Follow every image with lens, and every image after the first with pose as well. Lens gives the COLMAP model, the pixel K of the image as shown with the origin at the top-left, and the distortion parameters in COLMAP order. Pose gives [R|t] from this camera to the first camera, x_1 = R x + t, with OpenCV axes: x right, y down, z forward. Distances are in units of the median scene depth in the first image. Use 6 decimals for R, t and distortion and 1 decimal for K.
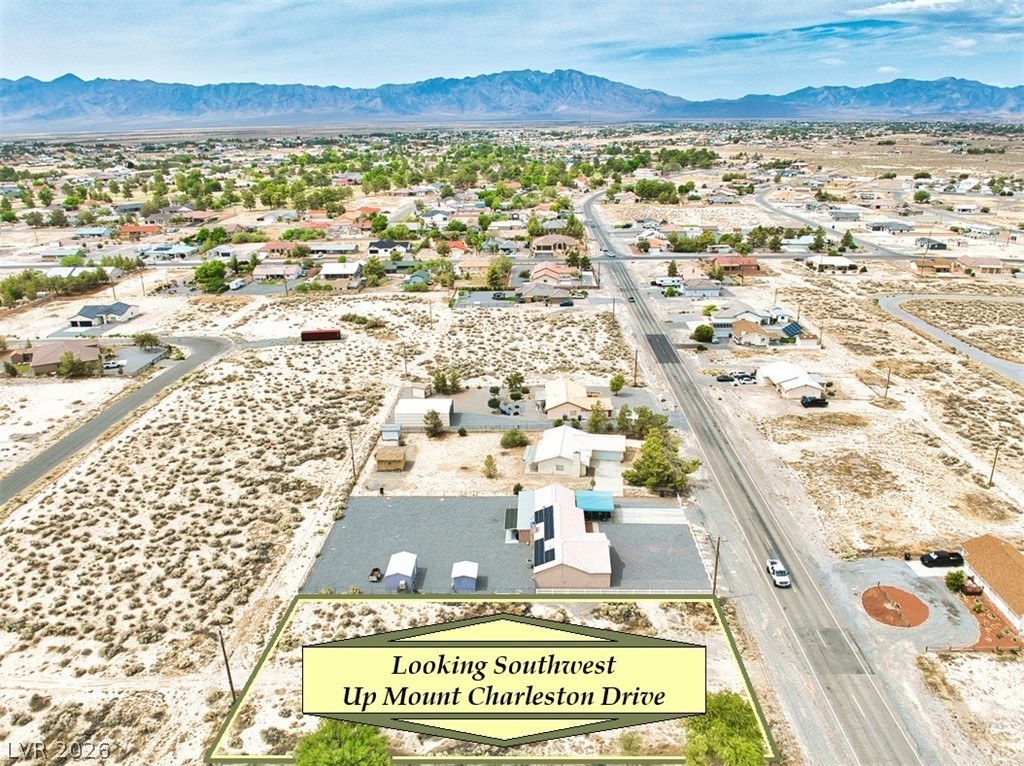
lens RADIAL K [[753.3, 0, 516.0], [0, 753.3, 384.7], [0, 0, 1]] dist [-0.039868, -0.007293]
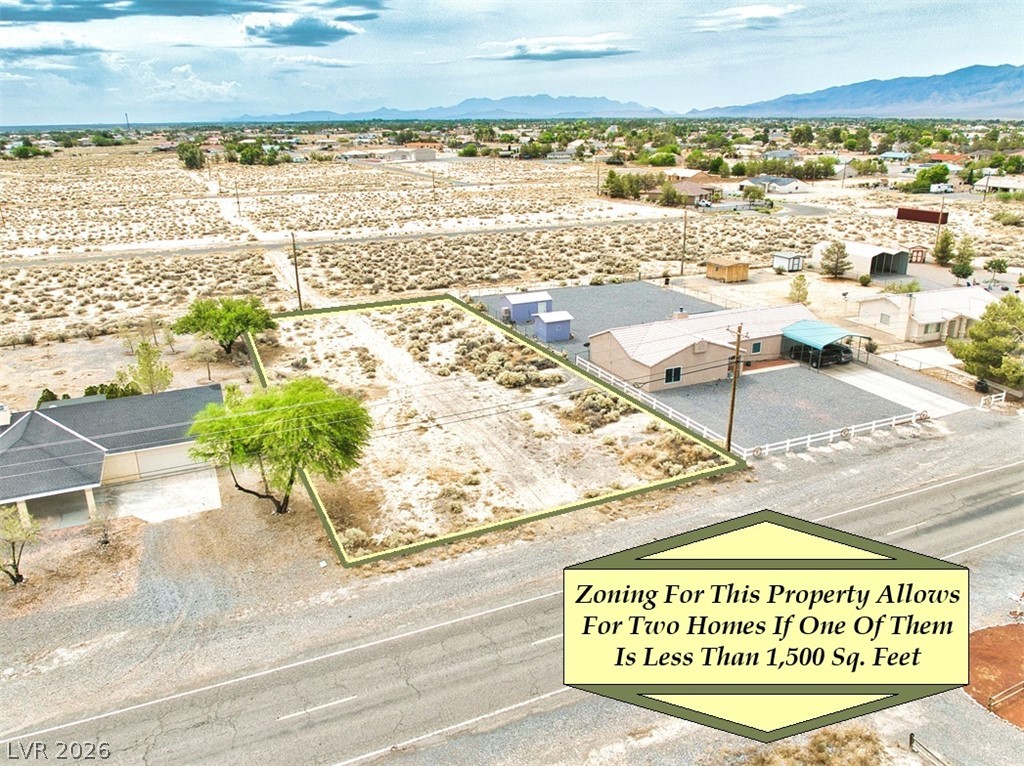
lens RADIAL K [[753.3, 0, 516.0], [0, 753.3, 384.7], [0, 0, 1]] dist [-0.039868, -0.007293]
pose [[0.435489, 0.307405, -0.846080, 0.372475], [-0.293572, 0.937000, 0.189333, 0.107453], [0.850979, 0.165933, 0.498298, 0.357025]]
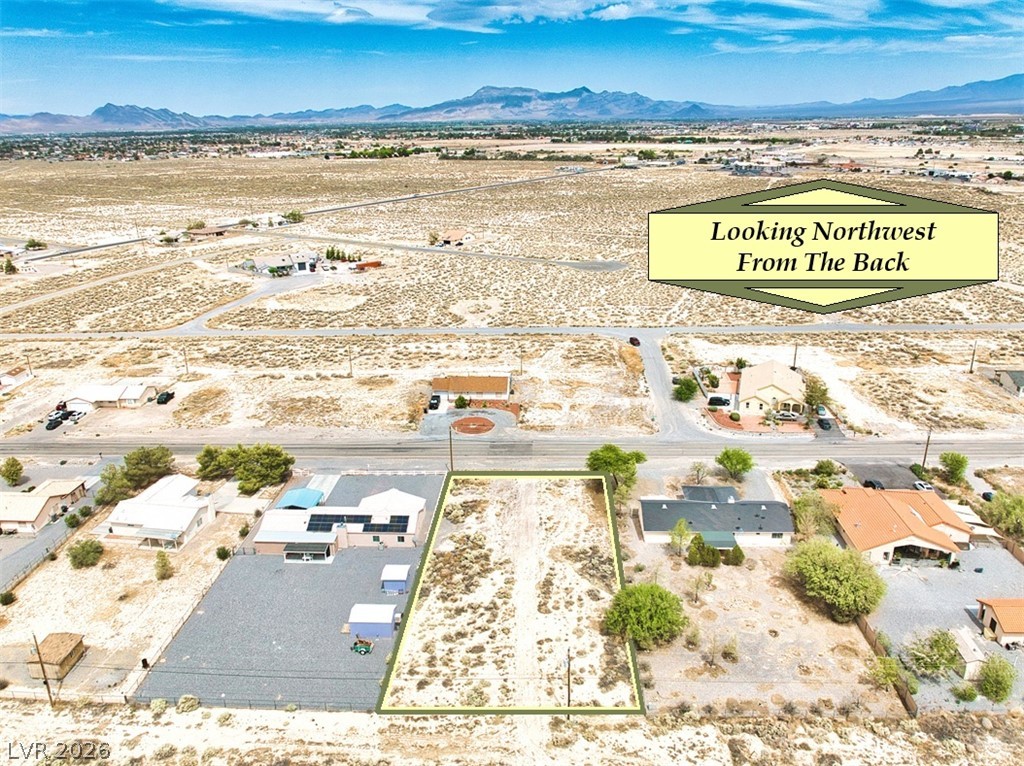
lens RADIAL K [[732.2, 0, 517.7], [0, 732.2, 383.5], [0, 0, 1]] dist [-0.039575, -0.005092]
pose [[0.020712, -0.327342, 0.944679, -0.547312], [0.346150, 0.888790, 0.300387, -0.127952], [-0.937950, 0.320779, 0.131718, 0.391999]]
